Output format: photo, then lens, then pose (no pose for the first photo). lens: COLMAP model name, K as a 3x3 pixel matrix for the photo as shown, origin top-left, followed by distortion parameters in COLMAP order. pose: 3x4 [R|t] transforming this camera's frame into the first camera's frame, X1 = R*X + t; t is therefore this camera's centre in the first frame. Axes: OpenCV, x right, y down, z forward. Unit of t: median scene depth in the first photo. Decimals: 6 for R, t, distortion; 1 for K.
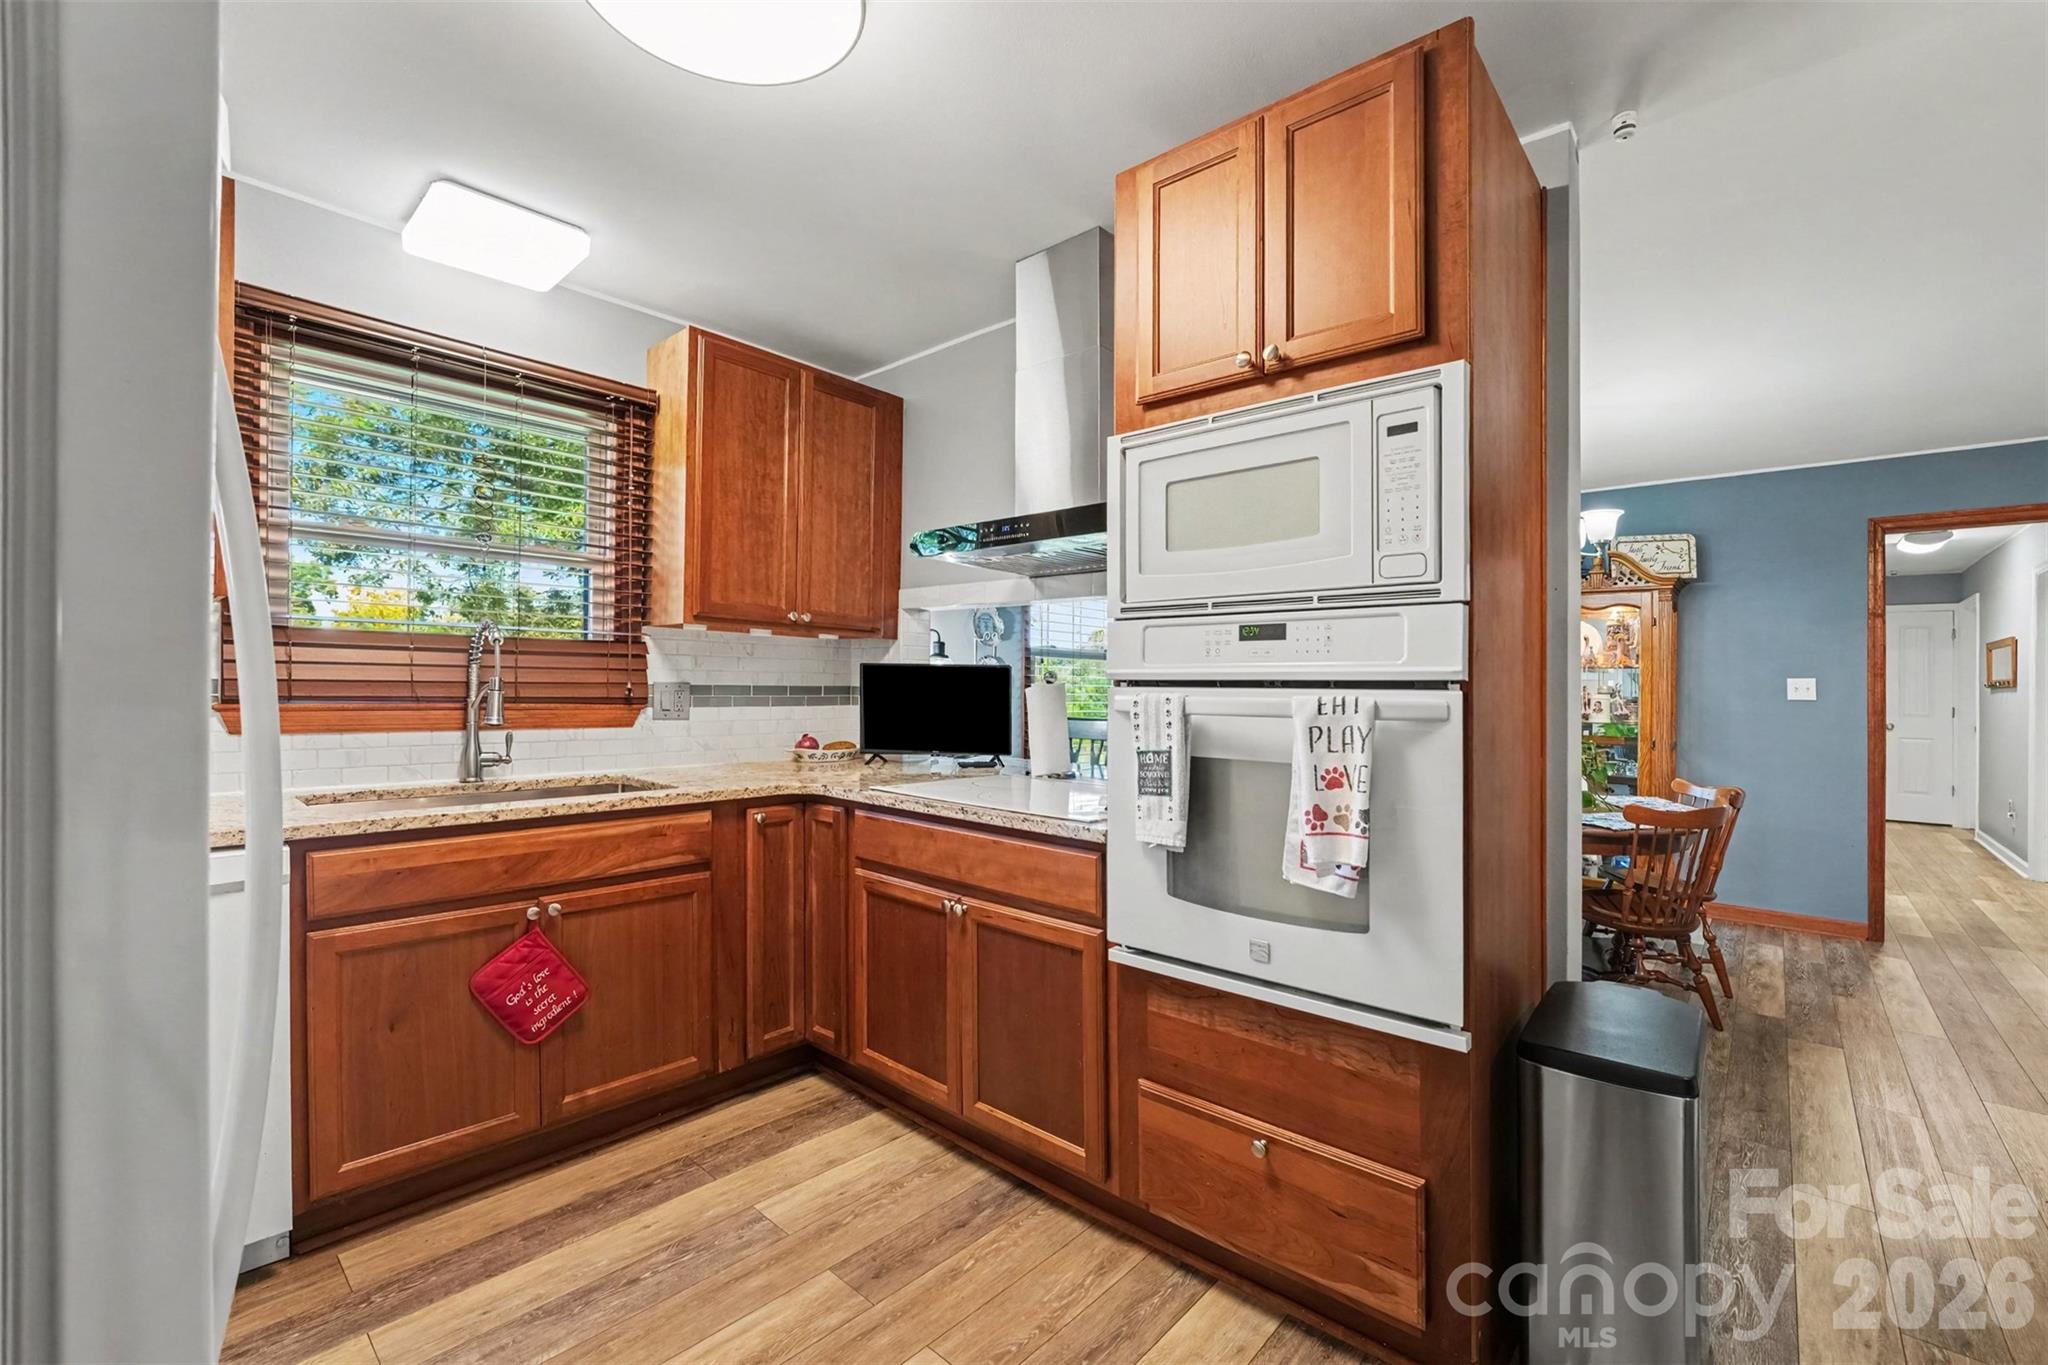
lens RADIAL K [[866.6, 0, 1024.0], [0, 866.6, 682.5], [0, 0, 1]] dist [-0.021506, -0.000478]
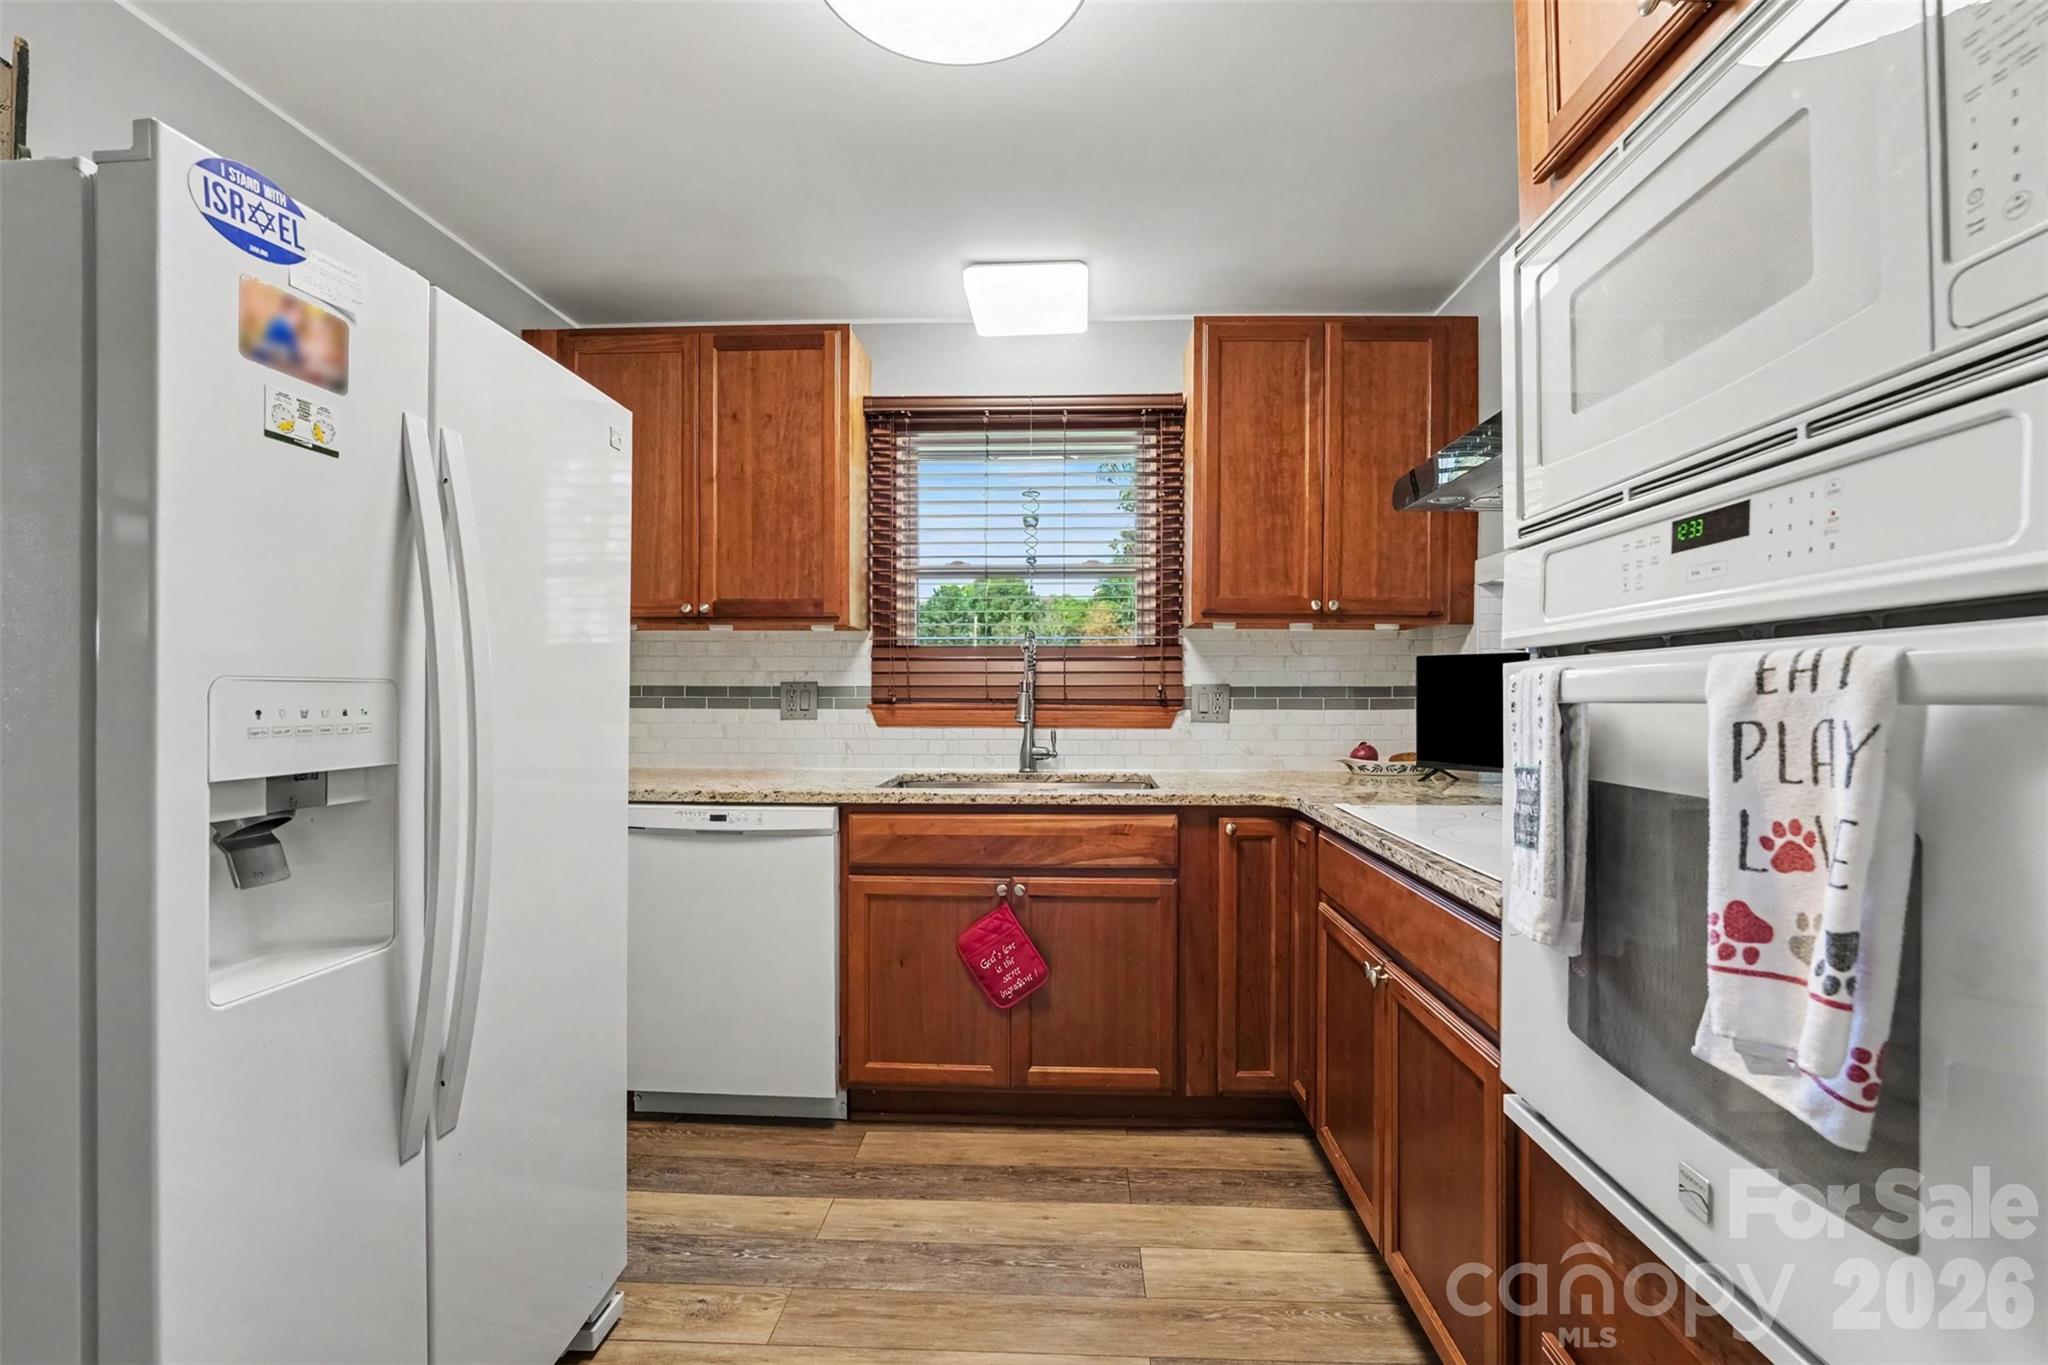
lens RADIAL K [[857.9, 0, 1026.8], [0, 857.9, 690.7], [0, 0, 1]] dist [-0.022414, 0.000395]
pose [[0.636805, -0.017485, -0.770827, 0.263181], [0.011235, 0.999847, -0.013398, 0.022557], [0.770943, -0.000129, 0.636904, 0.275192]]
